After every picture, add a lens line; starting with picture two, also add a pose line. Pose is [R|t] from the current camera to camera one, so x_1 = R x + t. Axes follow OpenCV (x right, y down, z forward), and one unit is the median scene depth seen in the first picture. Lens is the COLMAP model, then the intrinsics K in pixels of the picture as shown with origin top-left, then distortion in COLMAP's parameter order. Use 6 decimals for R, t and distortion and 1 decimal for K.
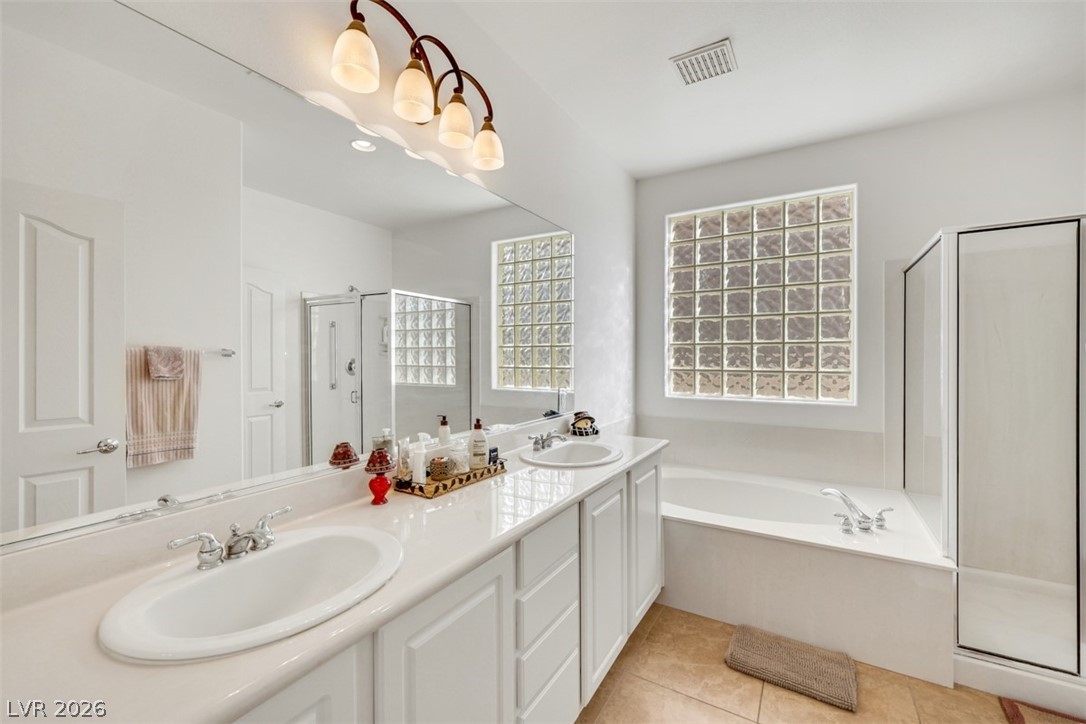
lens RADIAL K [[447.9, 0, 546.8], [0, 447.9, 360.7], [0, 0, 1]] dist [0.000668, -0.000279]
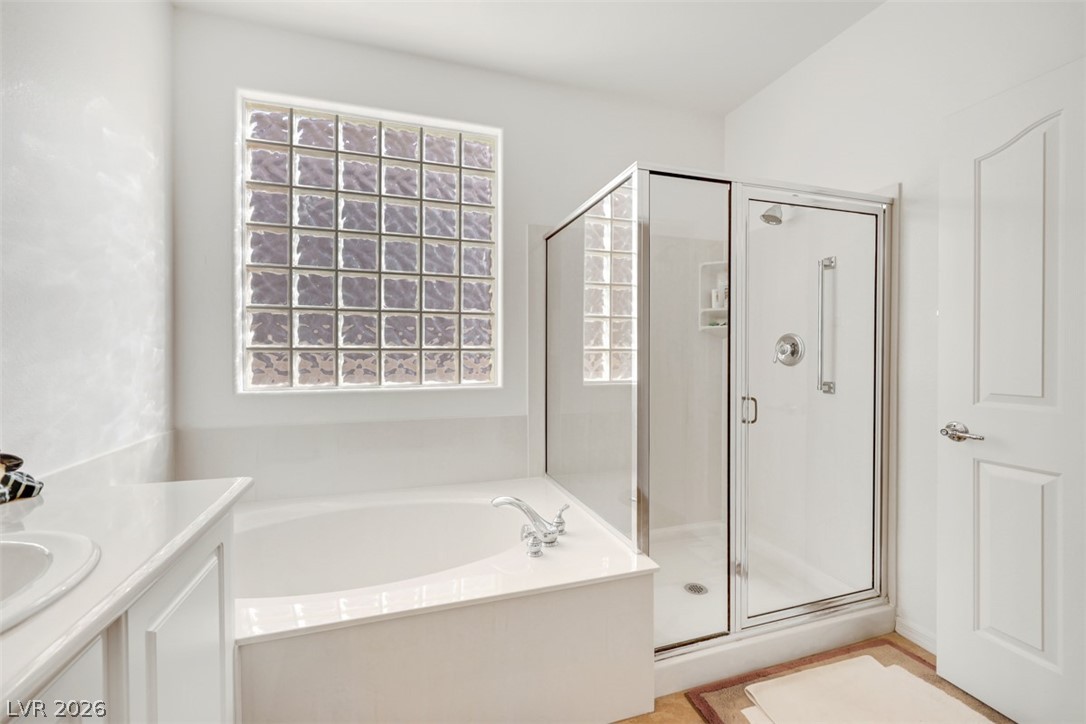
lens RADIAL K [[447.9, 0, 558.6], [0, 447.9, 360.1], [0, 0, 1]] dist [0.000668, -0.000279]
pose [[0.628949, -0.006370, 0.777421, 0.076927], [0.001763, 0.999976, 0.006767, 0.036243], [-0.777445, -0.002885, 0.628945, 0.321946]]
